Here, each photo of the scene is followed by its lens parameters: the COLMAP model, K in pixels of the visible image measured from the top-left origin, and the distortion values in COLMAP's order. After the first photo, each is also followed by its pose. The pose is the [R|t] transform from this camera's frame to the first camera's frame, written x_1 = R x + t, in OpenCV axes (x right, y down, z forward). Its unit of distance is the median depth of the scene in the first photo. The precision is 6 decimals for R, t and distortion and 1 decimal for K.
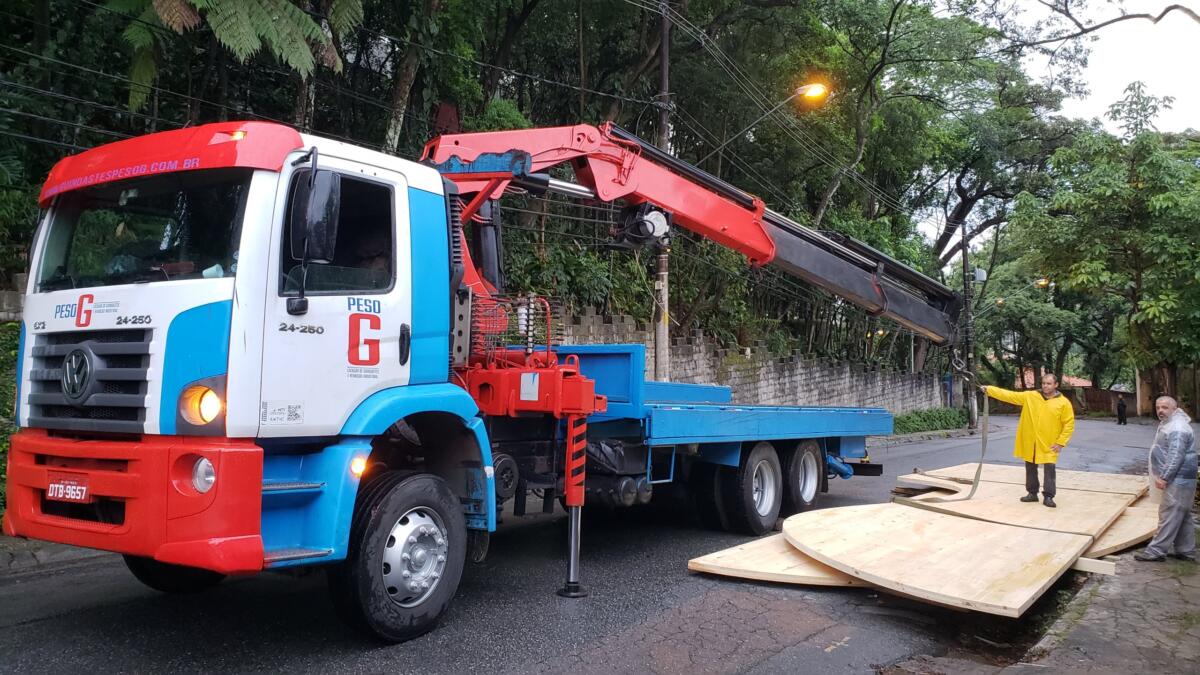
lens RADIAL K [[907.7, 0, 598.6], [0, 907.7, 333.5], [0, 0, 1]] dist [-0.001745, -0.001109]
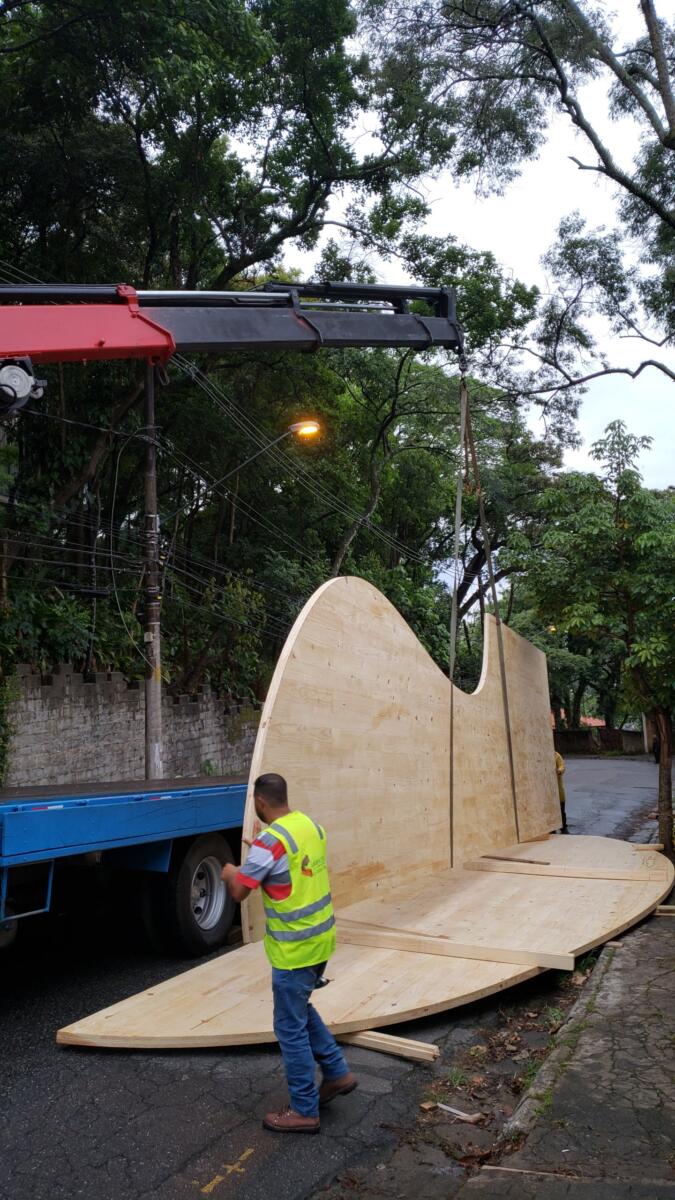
lens RADIAL K [[924.0, 0, 337.5], [0, 924.0, 600.0], [0, 0, 1]] dist [0.000094, -0.005420]
pose [[0.975638, -0.008552, 0.219221, 0.037397], [0.029316, 0.995360, -0.091641, -0.000976], [-0.217420, 0.095836, 0.971362, 0.054168]]
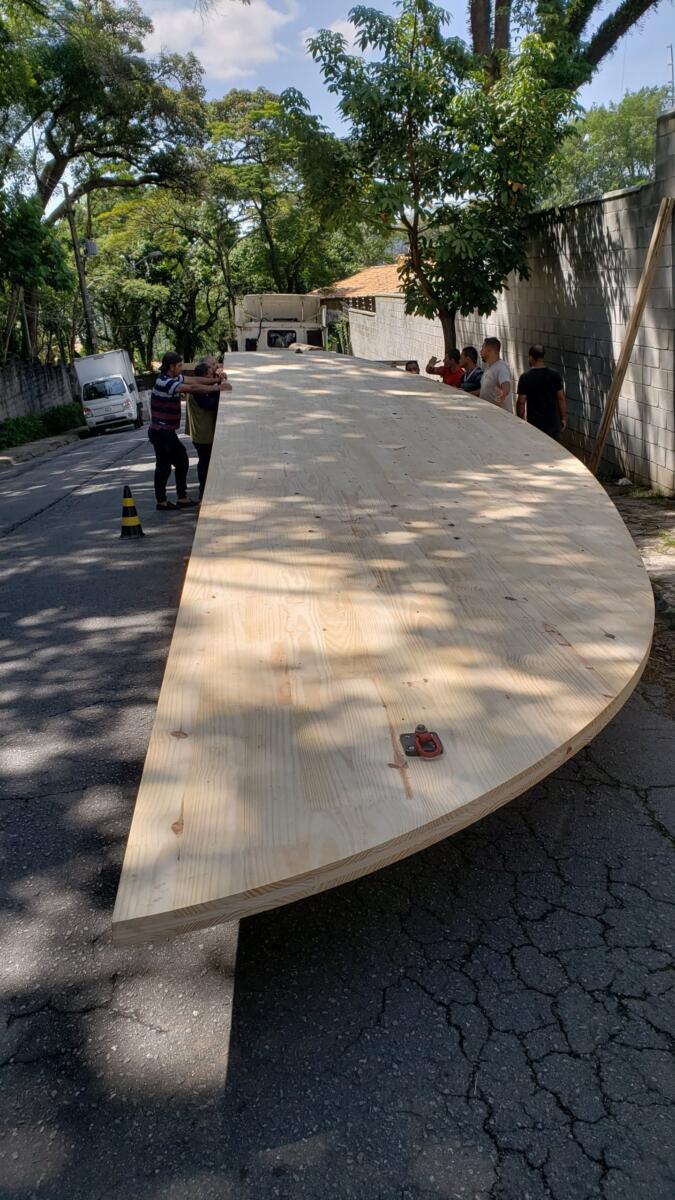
lens RADIAL K [[924.0, 0, 337.5], [0, 924.0, 600.0], [0, 0, 1]] dist [0.000094, -0.005420]
pose [[0.772752, -0.235125, 0.589552, -0.019910], [0.058433, 0.951264, 0.302791, 0.009792], [-0.632013, -0.199533, 0.748830, 0.172004]]
